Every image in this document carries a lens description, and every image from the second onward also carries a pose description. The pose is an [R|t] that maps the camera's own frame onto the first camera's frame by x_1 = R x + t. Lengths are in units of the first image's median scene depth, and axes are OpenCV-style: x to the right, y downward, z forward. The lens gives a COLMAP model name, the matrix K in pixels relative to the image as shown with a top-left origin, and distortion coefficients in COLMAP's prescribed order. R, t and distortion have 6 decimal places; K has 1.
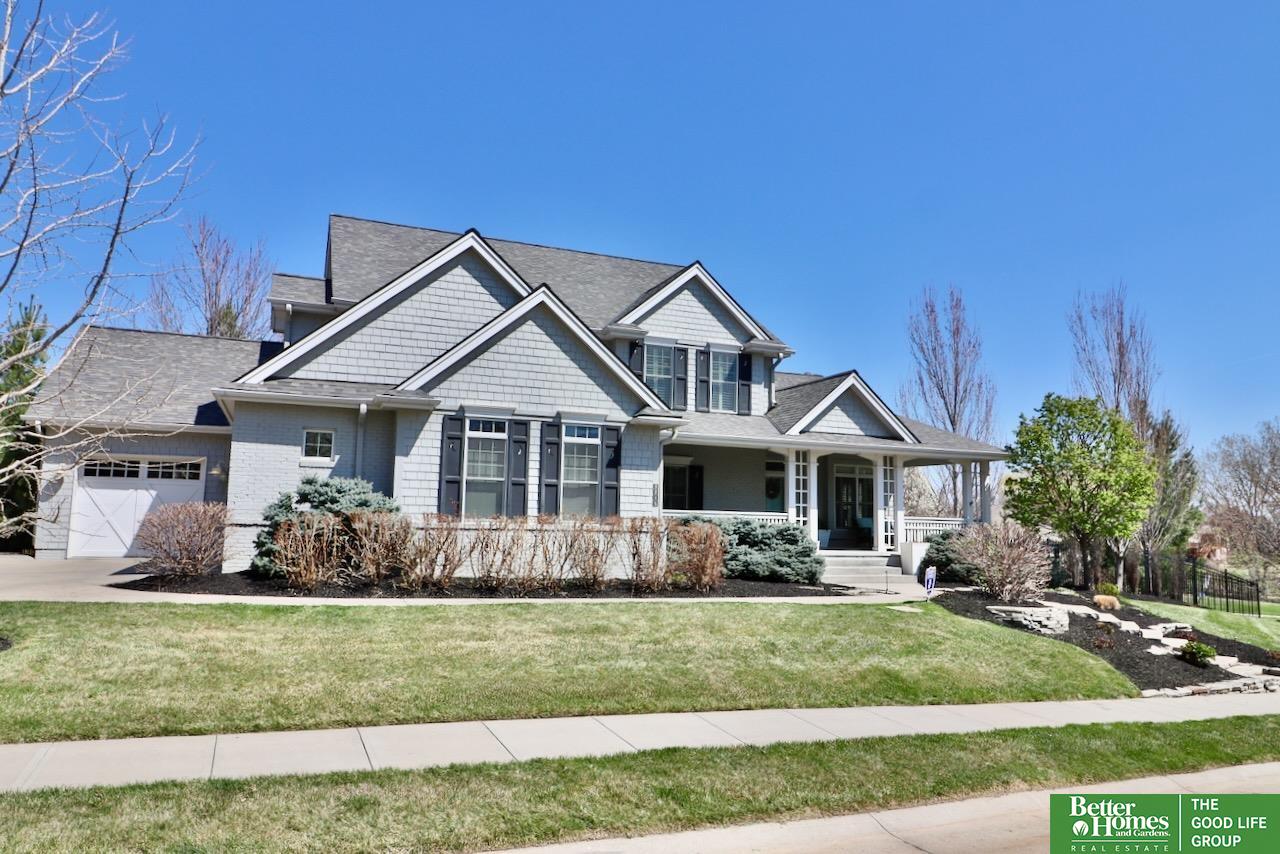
lens RADIAL K [[834.6, 0, 633.6], [0, 834.6, 428.5], [0, 0, 1]] dist [0.004608, -0.005127]
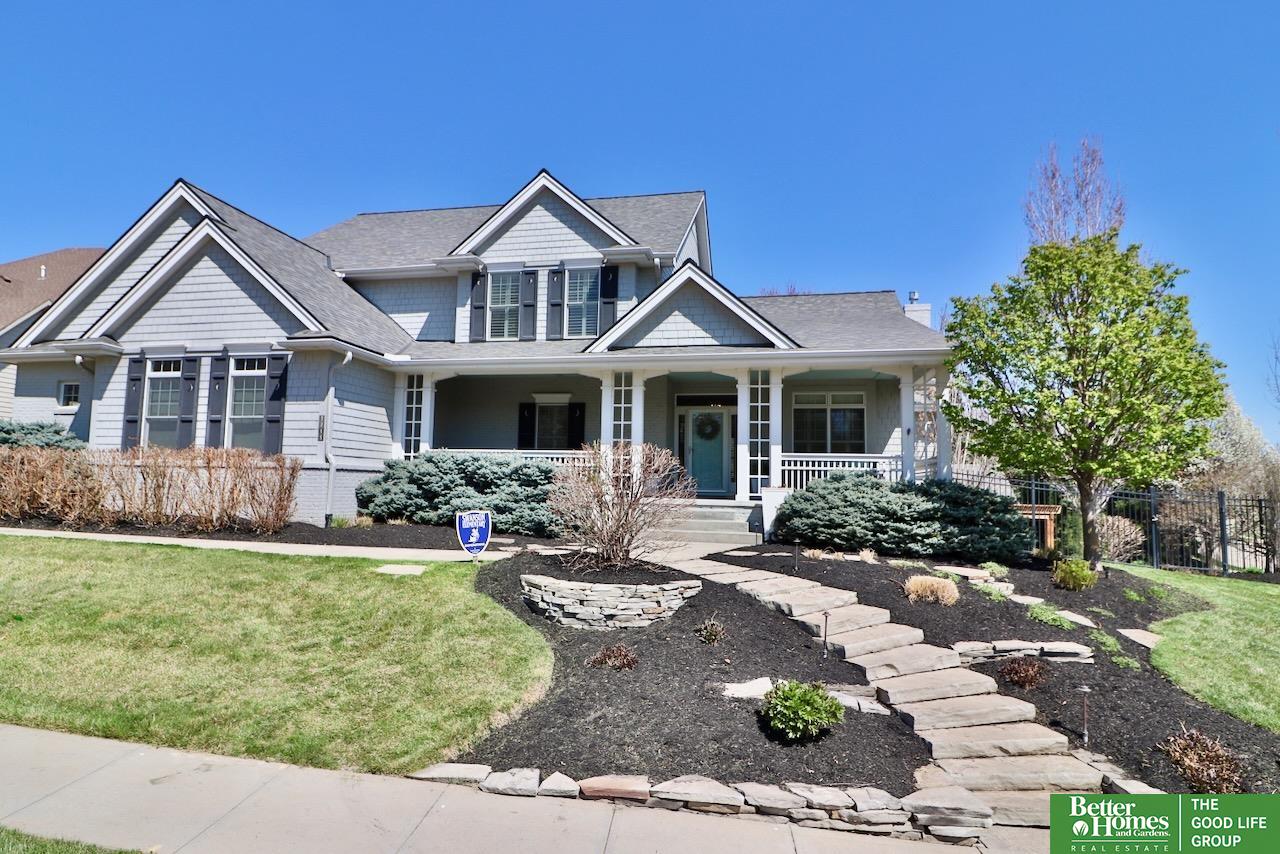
lens RADIAL K [[695.1, 0, 633.8], [0, 695.1, 427.8], [0, 0, 1]] dist [-0.004379, -0.002463]
pose [[0.831589, -0.050960, -0.553049, 0.722109], [0.060225, 0.998184, -0.001419, 0.102403], [0.552117, -0.032128, 0.833147, 0.575620]]
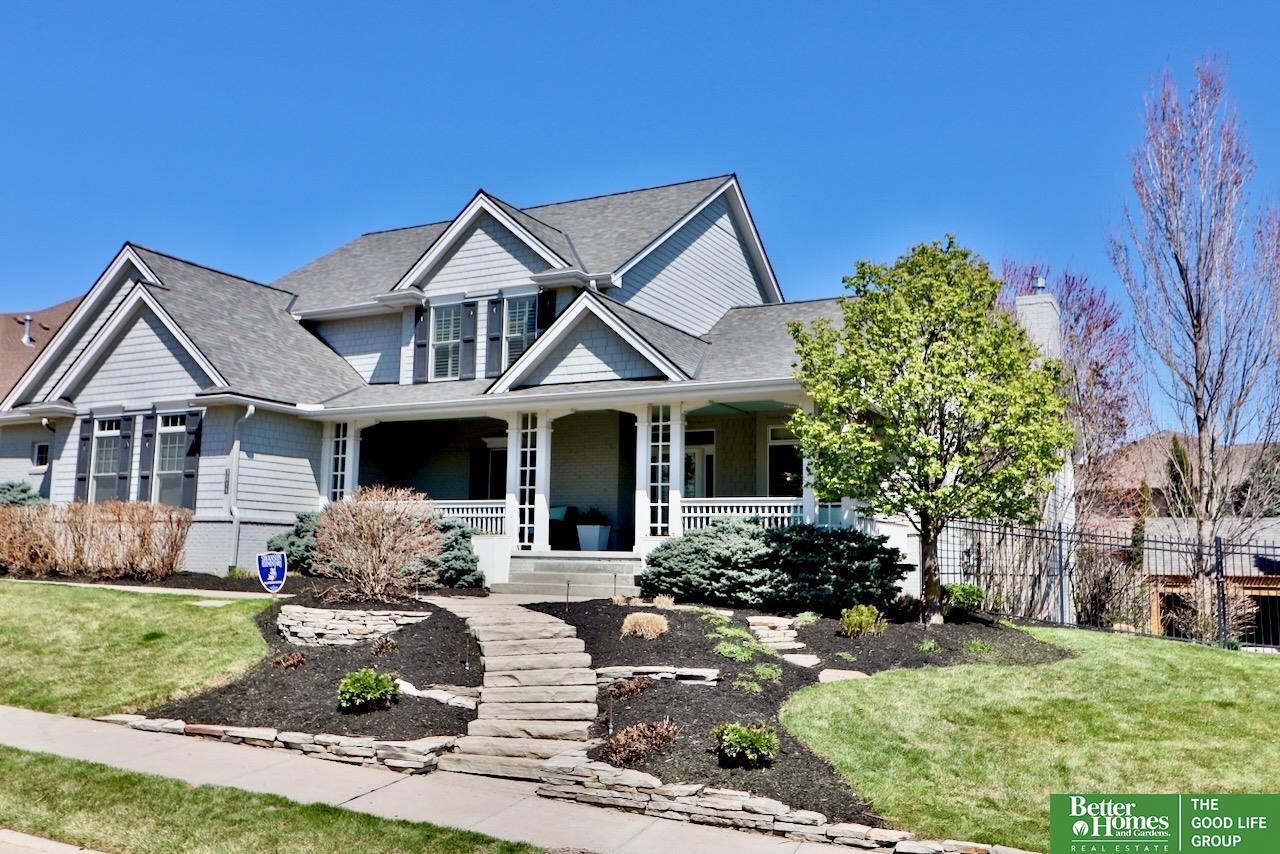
lens RADIAL K [[1067.8, 0, 637.5], [0, 1067.8, 428.2], [0, 0, 1]] dist [0.006525, 0.011425]
pose [[0.645546, -0.102328, -0.756835, 1.216409], [0.081110, 0.994565, -0.065288, 0.136485], [0.759402, -0.019240, 0.650337, 0.592351]]
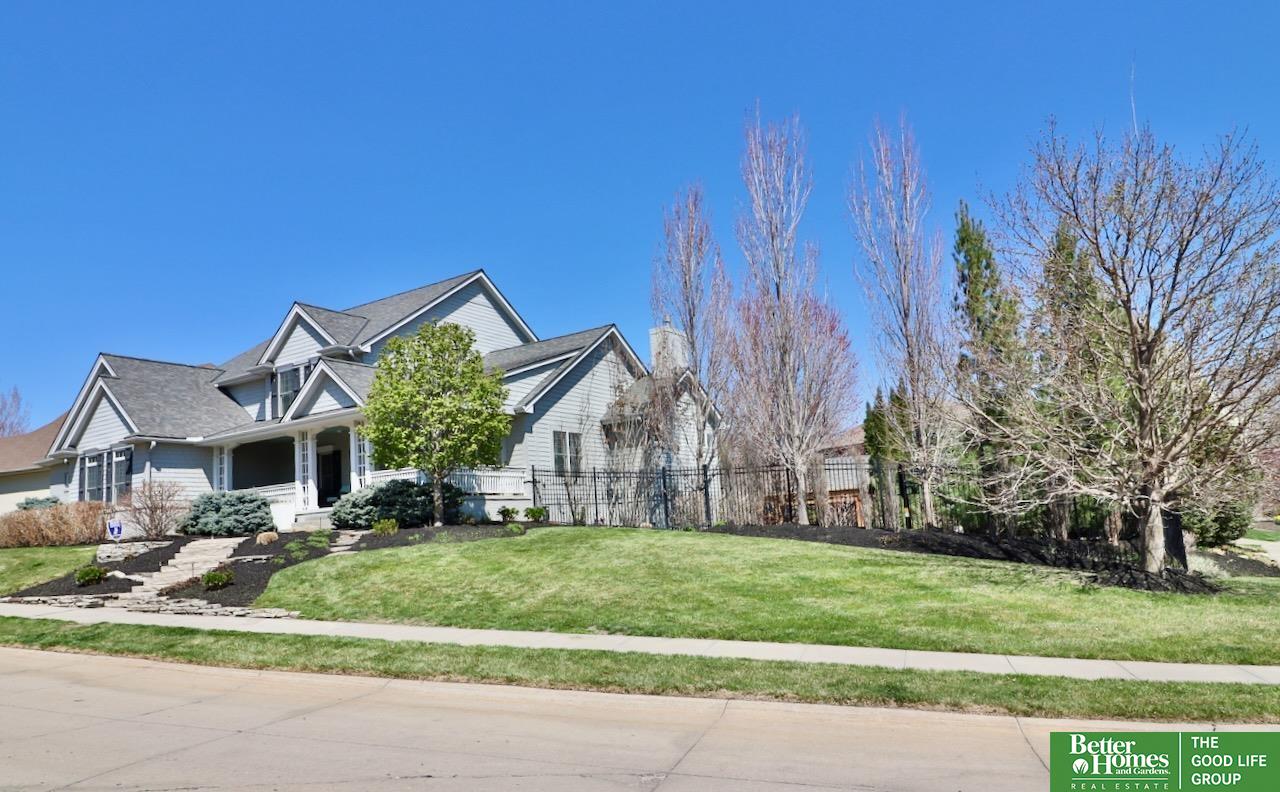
lens RADIAL K [[821.3, 0, 625.9], [0, 821.3, 421.0], [0, 0, 1]] dist [0.004990, 0.000621]
pose [[0.572162, -0.164356, -0.803504, 1.869487], [0.166493, 0.982591, -0.082431, 0.245694], [0.803063, -0.086614, 0.589565, 0.834034]]
